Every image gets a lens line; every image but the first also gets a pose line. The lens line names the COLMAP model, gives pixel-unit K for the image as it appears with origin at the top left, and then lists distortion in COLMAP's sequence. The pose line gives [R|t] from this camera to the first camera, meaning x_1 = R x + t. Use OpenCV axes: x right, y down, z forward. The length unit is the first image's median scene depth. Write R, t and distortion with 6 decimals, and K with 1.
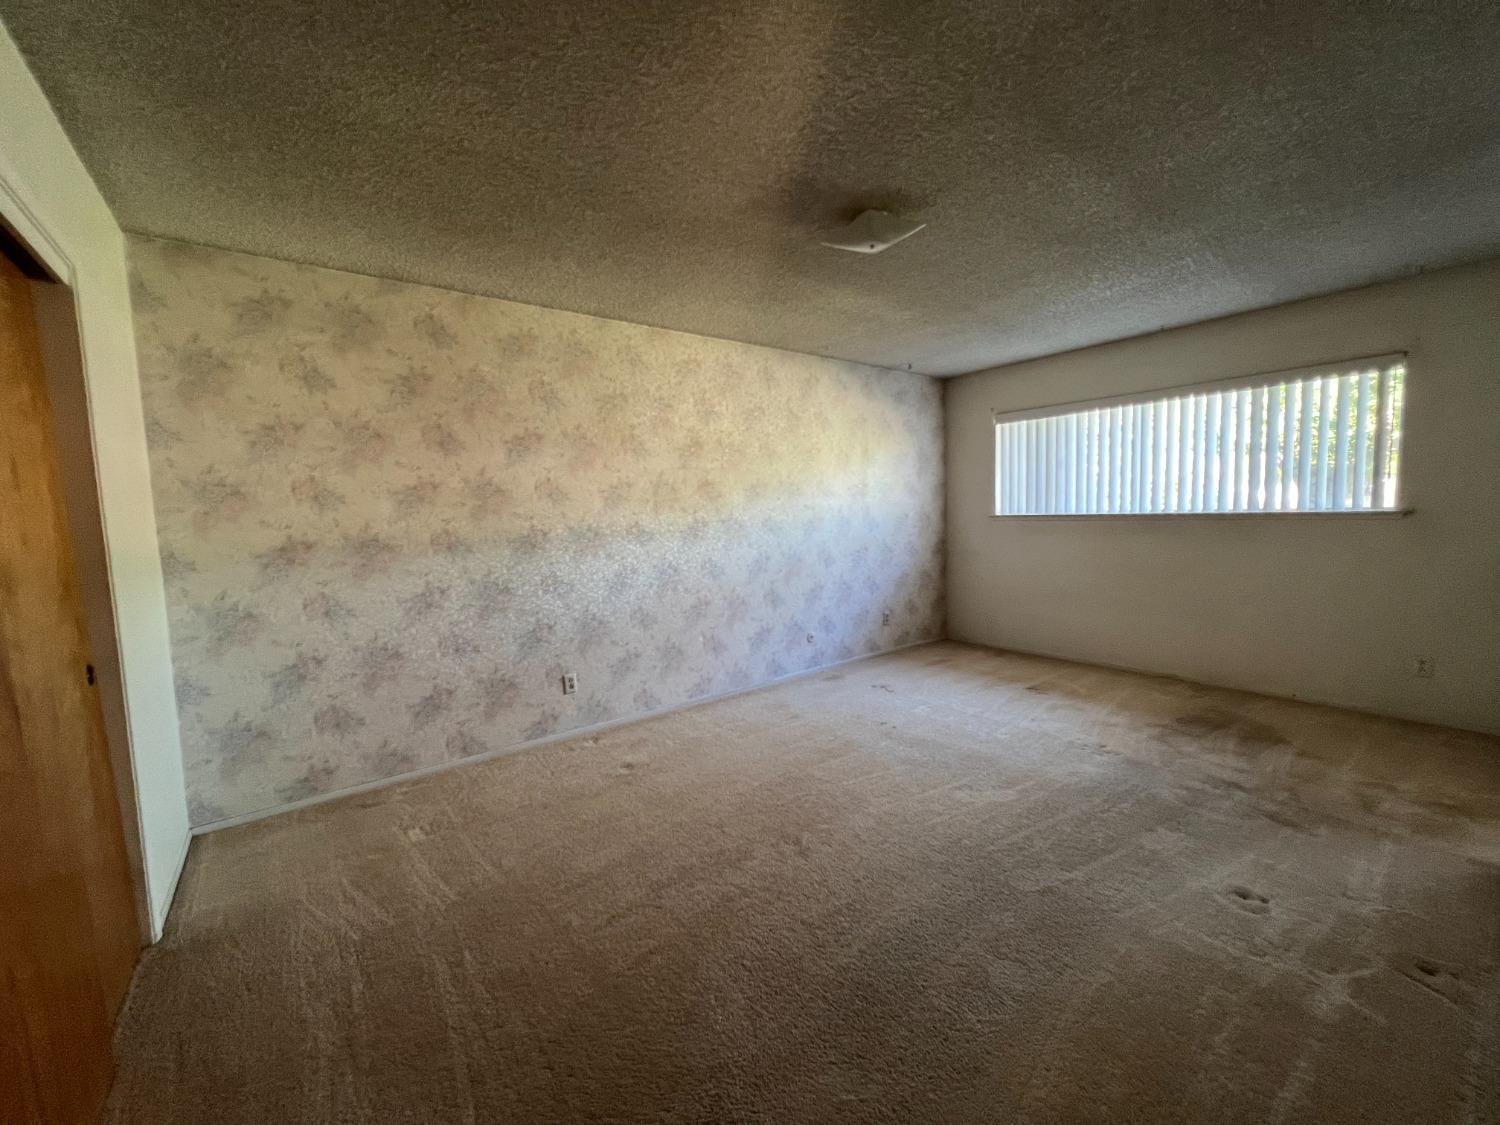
lens RADIAL K [[594.2, 0, 746.5], [0, 594.2, 564.0], [0, 0, 1]] dist [-0.001288, 0.000282]
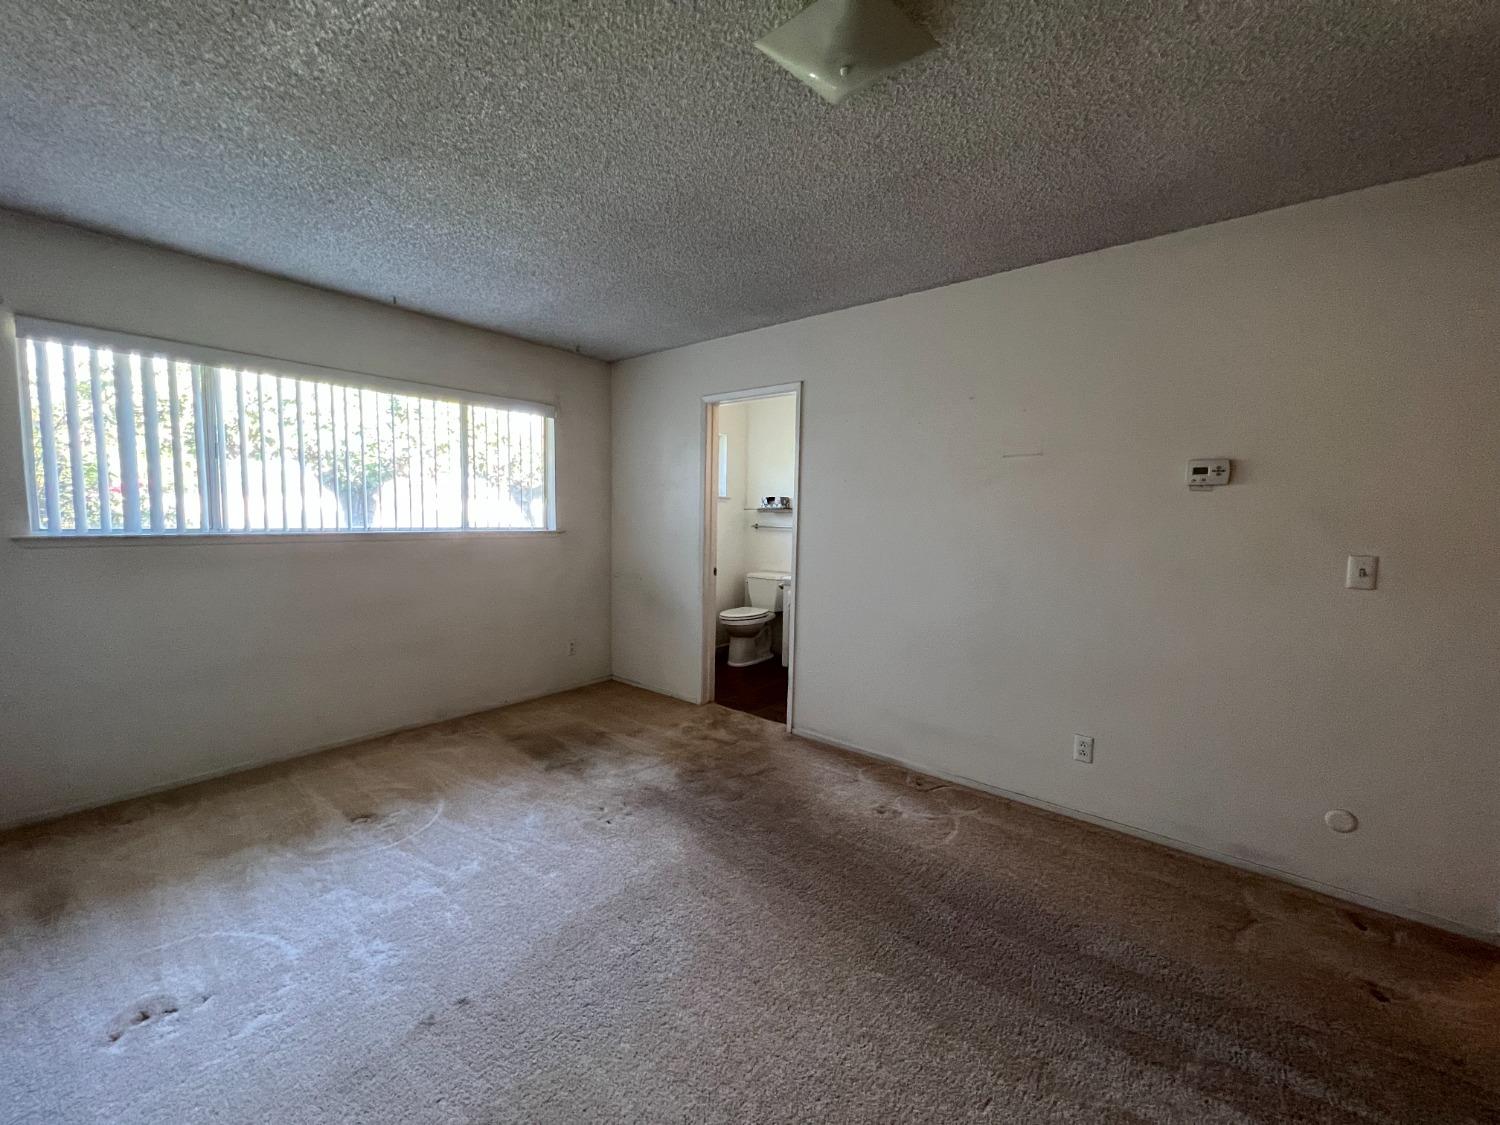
lens RADIAL K [[594.2, 0, 743.9], [0, 594.2, 558.0], [0, 0, 1]] dist [-0.001288, 0.000282]
pose [[-0.210559, -0.037872, 0.976847, -0.209809], [0.087036, 0.994555, 0.057319, -0.063931], [-0.973699, 0.097090, -0.206116, 0.801908]]
